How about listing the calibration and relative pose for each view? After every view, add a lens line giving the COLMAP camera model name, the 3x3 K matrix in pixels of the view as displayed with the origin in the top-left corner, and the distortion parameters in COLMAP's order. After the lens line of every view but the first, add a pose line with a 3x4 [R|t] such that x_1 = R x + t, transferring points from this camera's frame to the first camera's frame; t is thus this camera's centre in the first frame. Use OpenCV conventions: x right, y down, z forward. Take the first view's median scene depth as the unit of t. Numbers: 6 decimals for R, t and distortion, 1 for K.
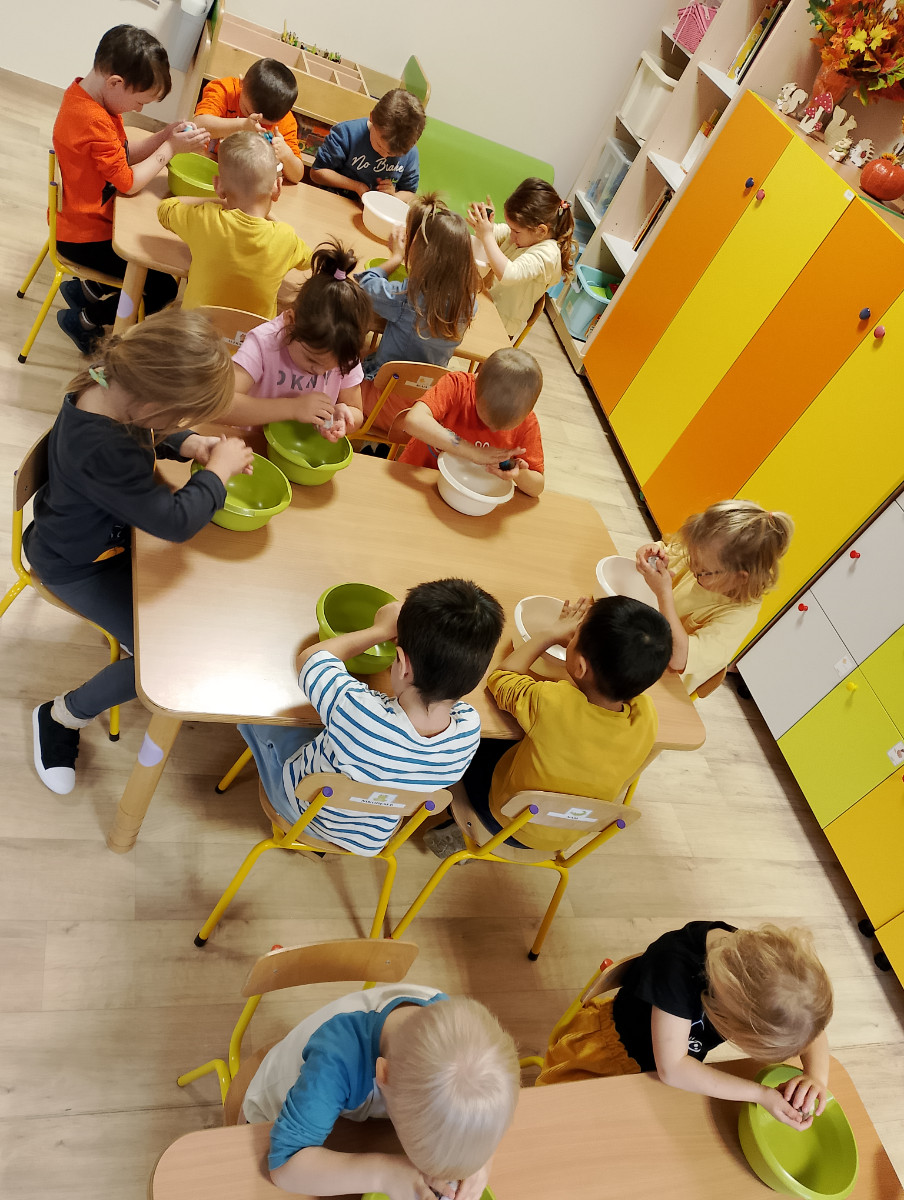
lens RADIAL K [[984.8, 0, 452.0], [0, 984.8, 600.0], [0, 0, 1]] dist [0.001278, -0.011402]
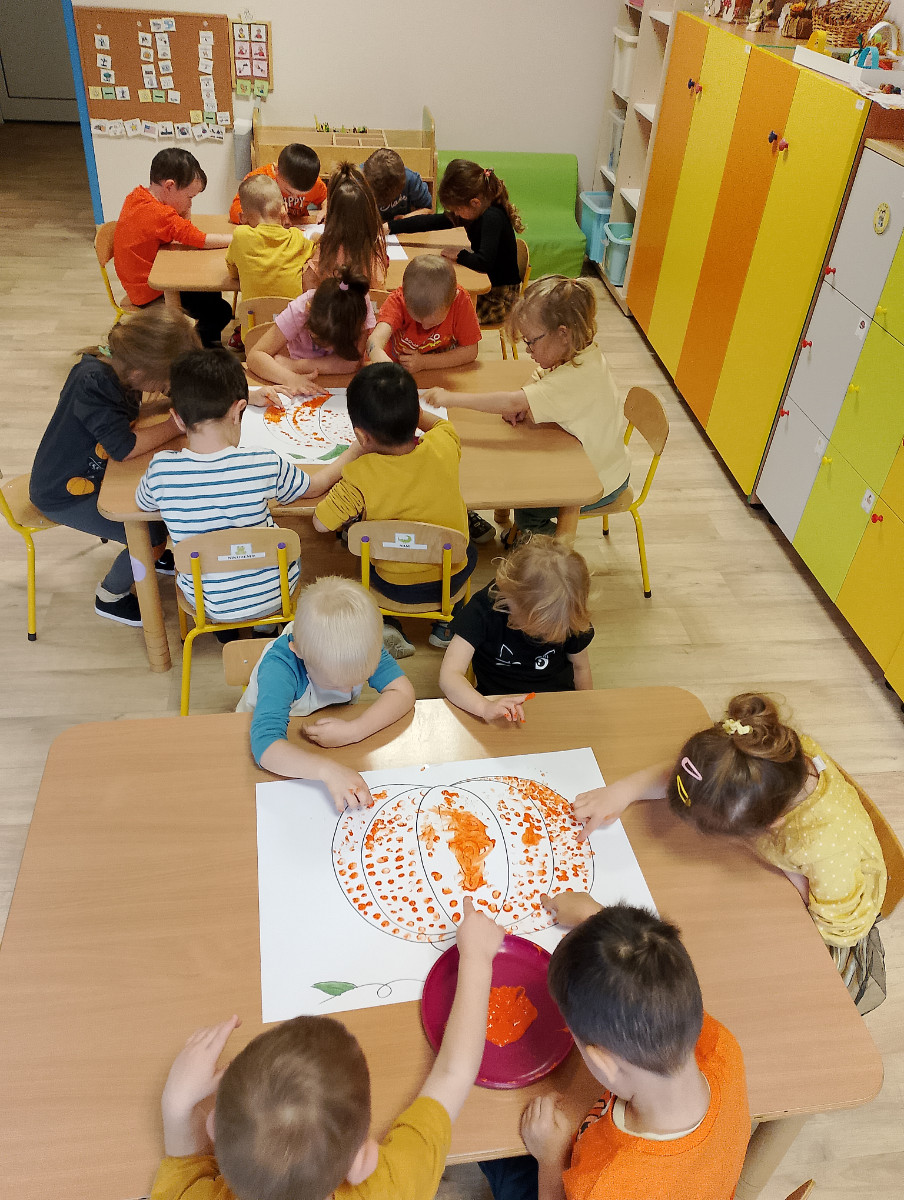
lens RADIAL K [[984.8, 0, 452.0], [0, 984.8, 600.0], [0, 0, 1]] dist [0.001278, -0.011402]
pose [[0.921396, -0.226131, -0.316060, 0.313072], [0.184456, 0.970303, -0.156486, 0.295383], [0.342061, 0.085886, 0.935745, -0.079225]]
